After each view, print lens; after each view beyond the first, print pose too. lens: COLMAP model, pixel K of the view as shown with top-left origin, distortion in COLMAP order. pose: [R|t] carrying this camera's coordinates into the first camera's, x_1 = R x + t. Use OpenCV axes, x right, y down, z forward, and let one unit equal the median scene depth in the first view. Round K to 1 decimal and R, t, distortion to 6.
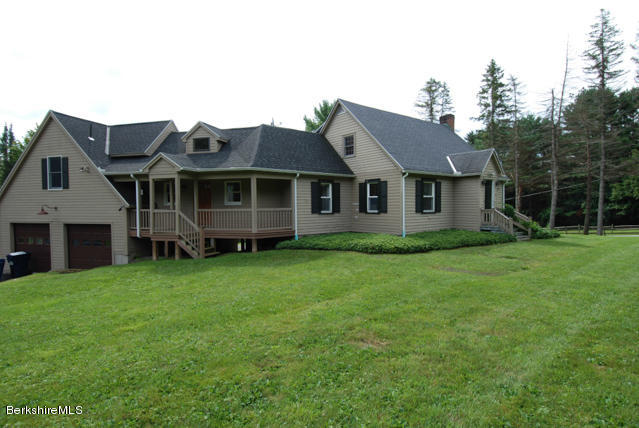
lens RADIAL K [[330.5, 0, 319.5], [0, 330.5, 214.0], [0, 0, 1]] dist [0.037199, -0.043639]
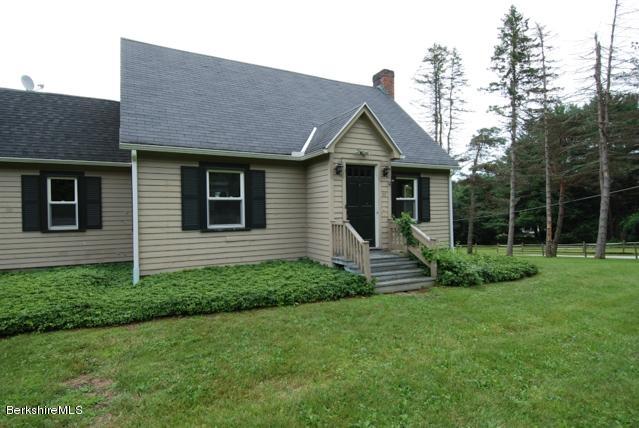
lens RADIAL K [[340.0, 0, 319.5], [0, 340.0, 214.0], [0, 0, 1]] dist [0.043149, -0.046561]
pose [[0.983734, -0.004864, -0.179565, 0.334473], [0.002039, 0.999871, -0.015915, -0.011262], [0.179619, 0.015290, 0.983617, 0.291967]]
